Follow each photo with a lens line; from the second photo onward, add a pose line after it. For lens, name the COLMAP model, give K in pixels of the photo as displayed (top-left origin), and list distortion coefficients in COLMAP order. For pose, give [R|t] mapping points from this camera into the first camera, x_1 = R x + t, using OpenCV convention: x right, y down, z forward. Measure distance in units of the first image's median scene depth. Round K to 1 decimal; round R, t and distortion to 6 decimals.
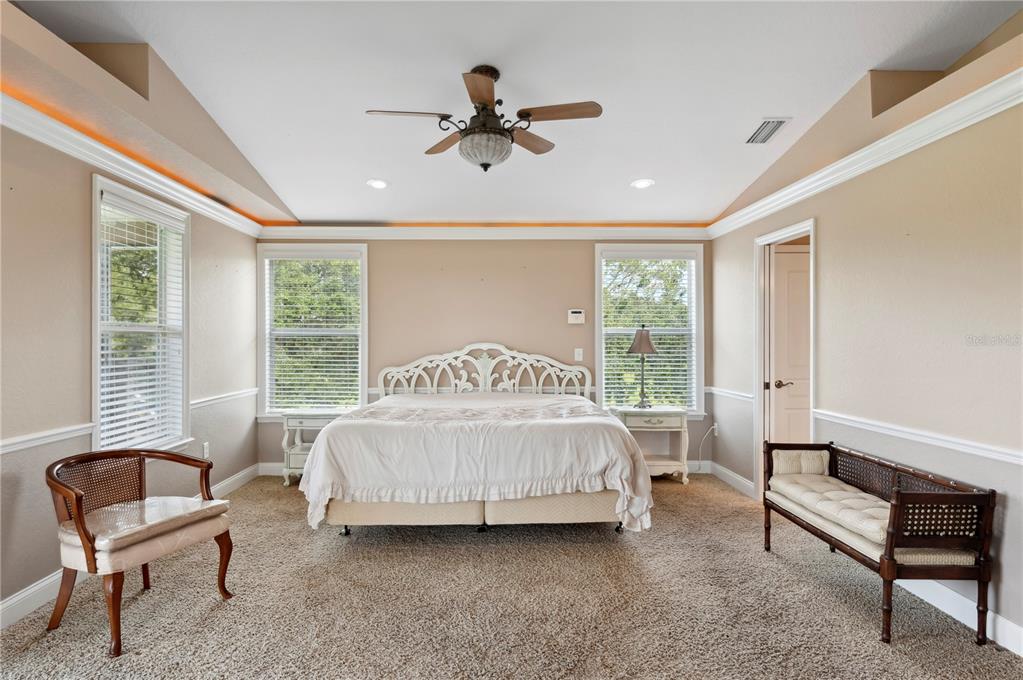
lens RADIAL K [[599.2, 0, 509.3], [0, 599.2, 347.6], [0, 0, 1]] dist [-0.000306, -0.000872]
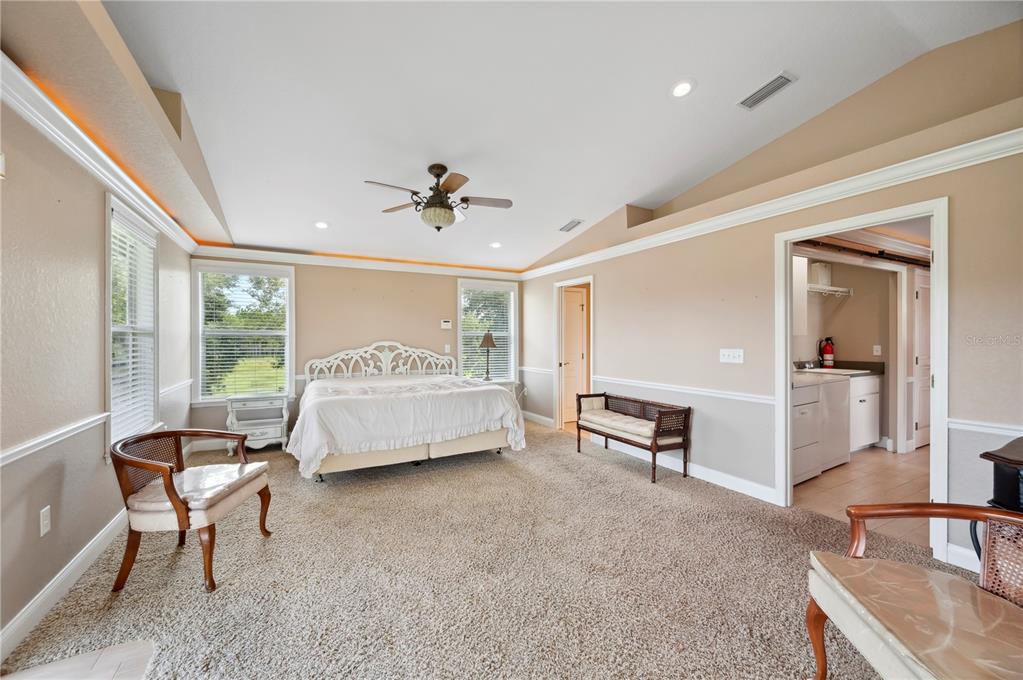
lens RADIAL K [[408.5, 0, 511.6], [0, 408.5, 345.5], [0, 0, 1]] dist [0.001890, -0.000075]
pose [[0.889144, -0.006259, 0.457585, -0.333687], [0.005153, 0.999980, 0.003663, 0.000500], [-0.457599, -0.000899, 0.889158, -0.034021]]
